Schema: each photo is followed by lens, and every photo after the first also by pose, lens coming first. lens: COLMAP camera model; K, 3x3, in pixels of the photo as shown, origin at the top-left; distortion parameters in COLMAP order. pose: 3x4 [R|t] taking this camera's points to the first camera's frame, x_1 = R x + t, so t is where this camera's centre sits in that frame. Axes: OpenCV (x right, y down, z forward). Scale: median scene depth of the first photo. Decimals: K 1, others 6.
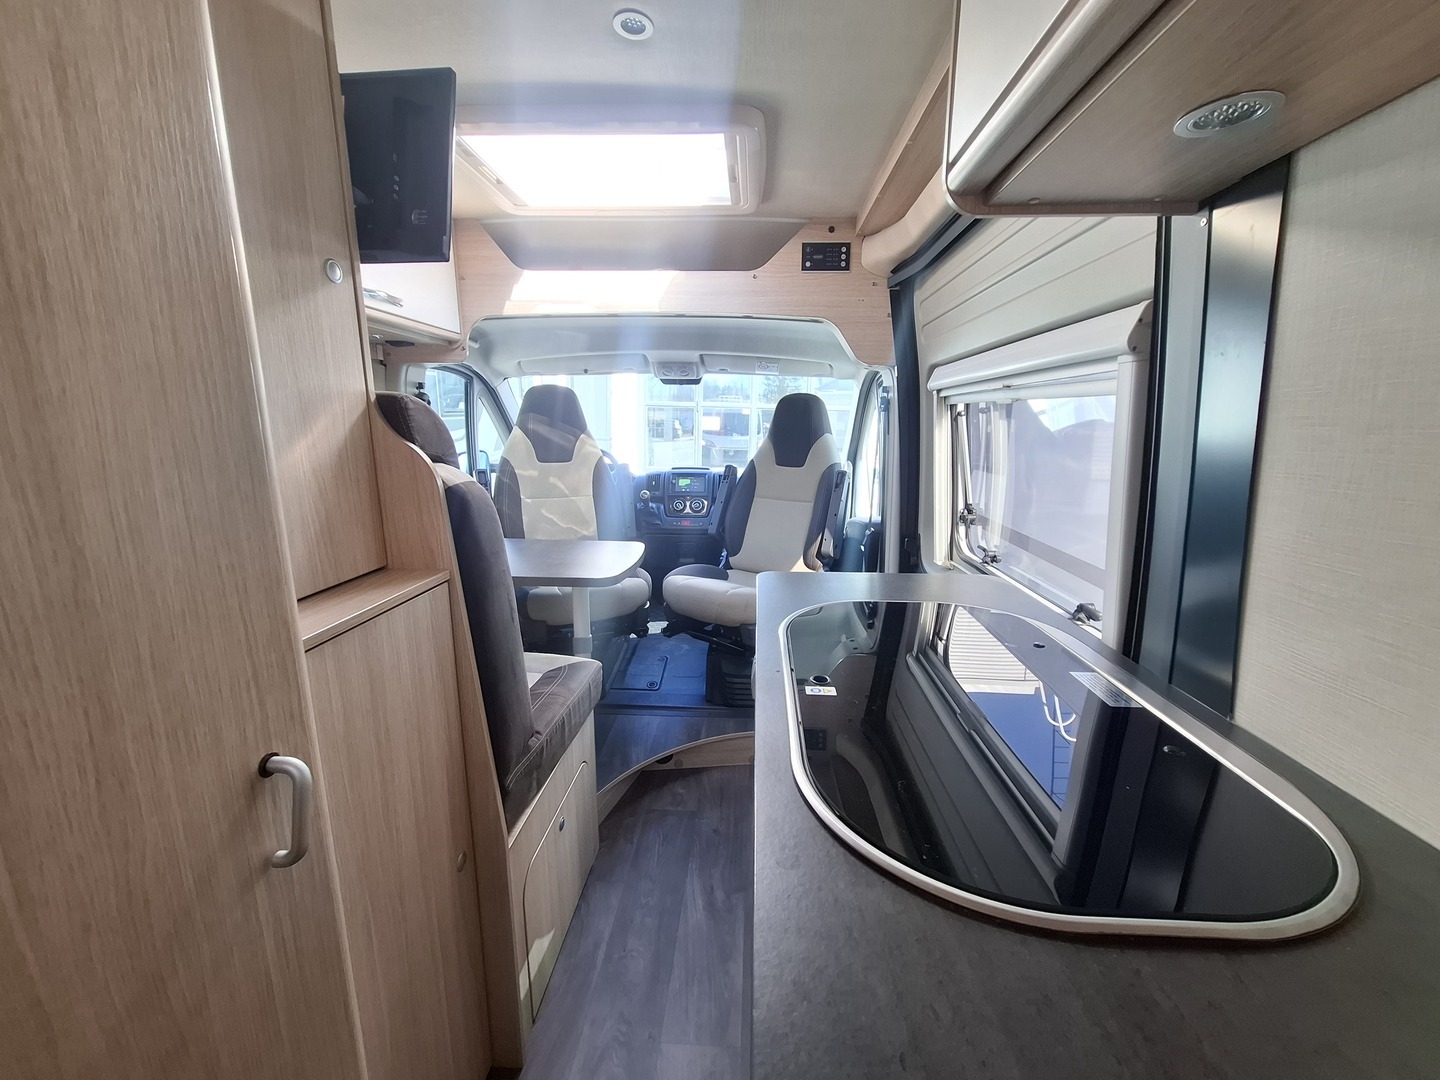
lens RADIAL K [[567.5, 0, 728.8], [0, 567.5, 542.1], [0, 0, 1]] dist [-0.012663, 0.000092]
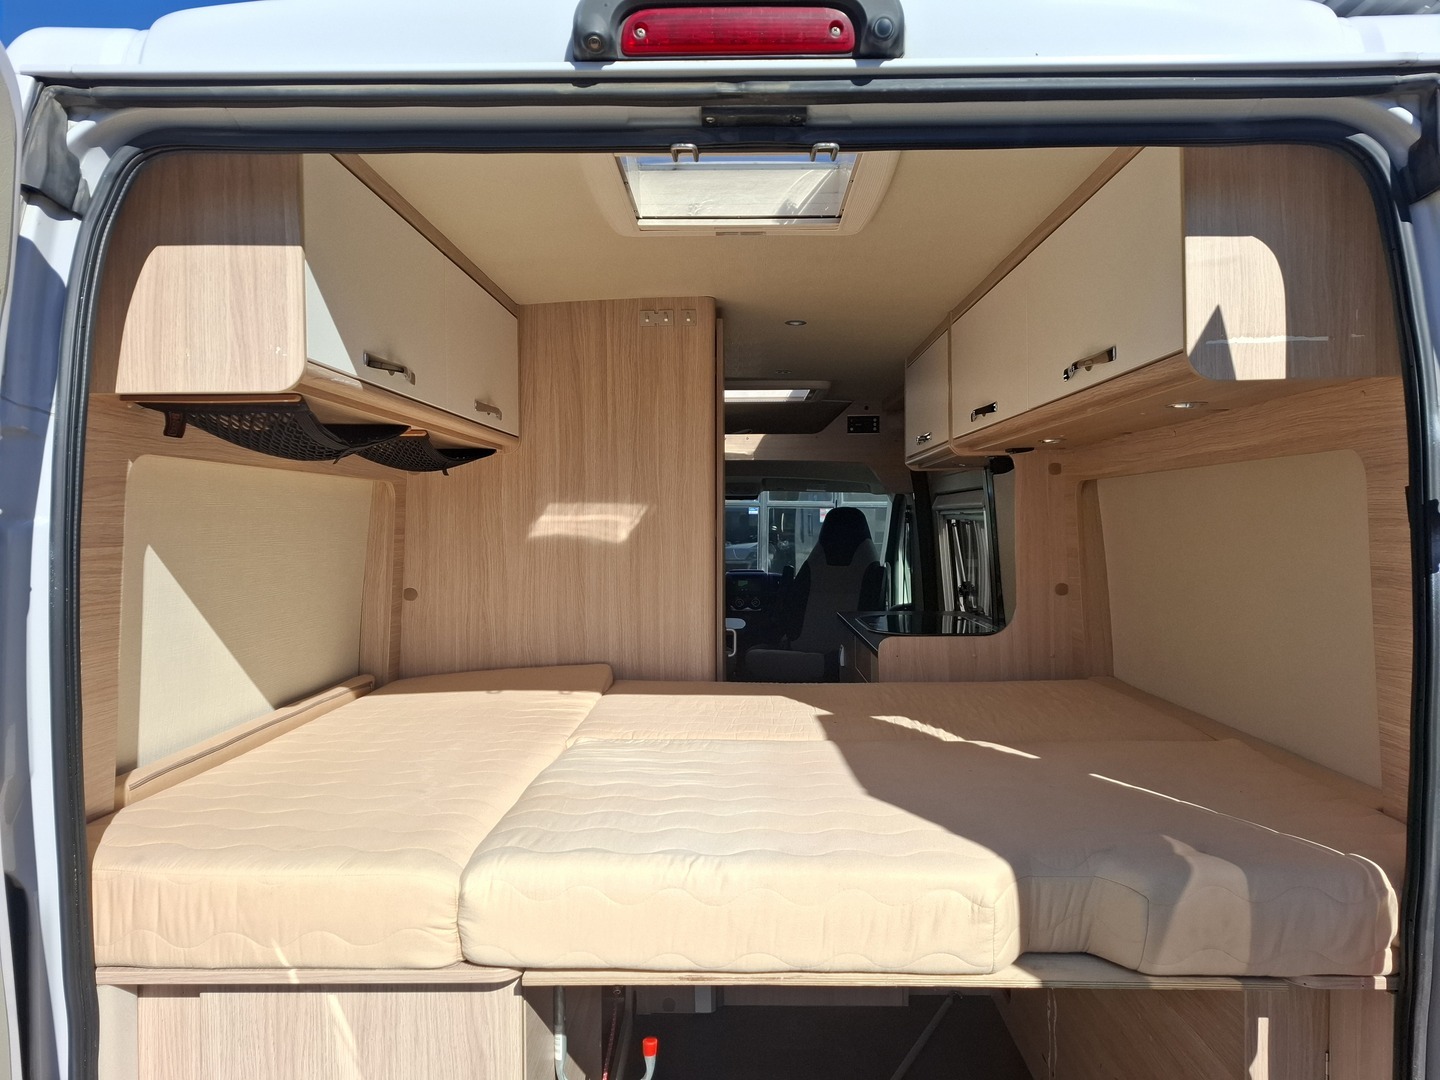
lens RADIAL K [[994.6, 0, 720.0], [0, 994.6, 540.0], [0, 0, 1]] dist [0.061948, -0.071693]
pose [[0.999298, -0.016633, 0.033560, -0.303910], [0.022619, 0.982147, -0.186751, 0.287551], [-0.029855, 0.187380, 0.981834, -1.538497]]
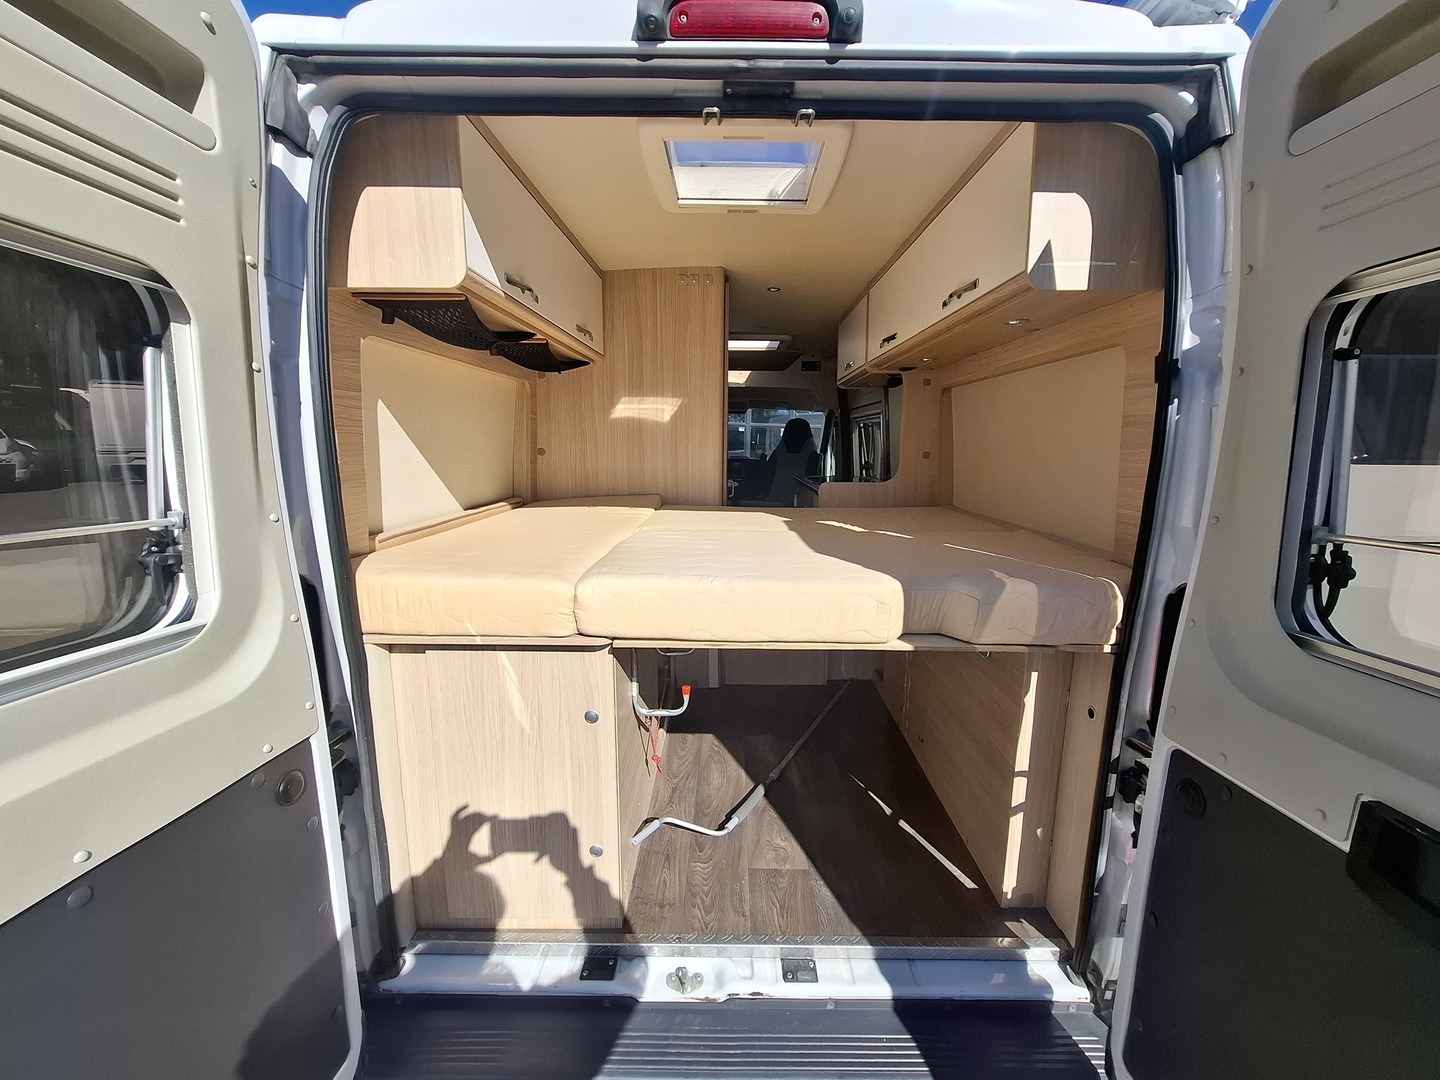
lens RADIAL K [[567.5, 0, 728.8], [0, 567.5, 542.1], [0, 0, 1]] dist [-0.012663, 0.000092]
pose [[0.998902, -0.010550, 0.045640, -0.314604], [0.012030, 0.999407, -0.032272, 0.357241], [-0.045272, 0.032786, 0.998437, -1.473620]]
